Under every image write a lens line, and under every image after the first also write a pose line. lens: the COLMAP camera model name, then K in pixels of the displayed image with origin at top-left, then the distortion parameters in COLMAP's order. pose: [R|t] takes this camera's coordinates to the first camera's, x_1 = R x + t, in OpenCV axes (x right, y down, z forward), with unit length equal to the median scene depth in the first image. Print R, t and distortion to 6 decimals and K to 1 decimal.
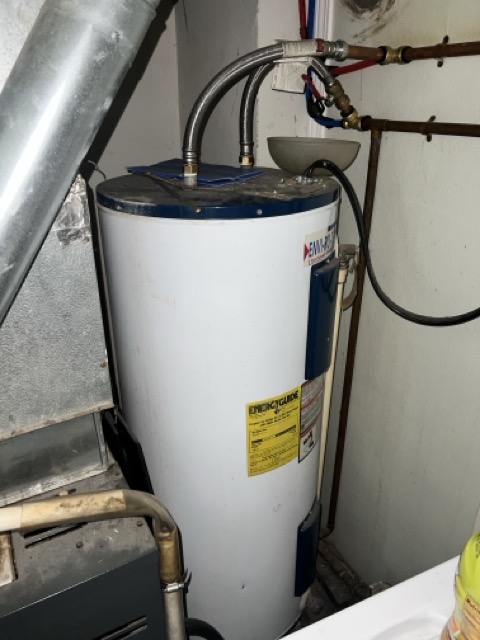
lens RADIAL K [[485.4, 0, 242.6], [0, 485.4, 318.1], [0, 0, 1]] dist [0.028552, -0.017529]
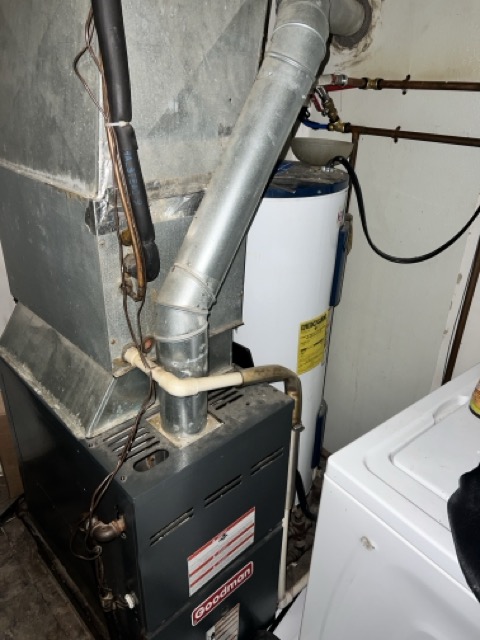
lens RADIAL K [[485.4, 0, 236.7], [0, 485.4, 321.0], [0, 0, 1]] dist [0.028552, -0.017529]
pose [[0.966971, -0.083728, 0.240742, -0.507977], [0.072636, 0.995863, 0.054600, 0.071085], [-0.244318, -0.035310, 0.969052, -0.368228]]
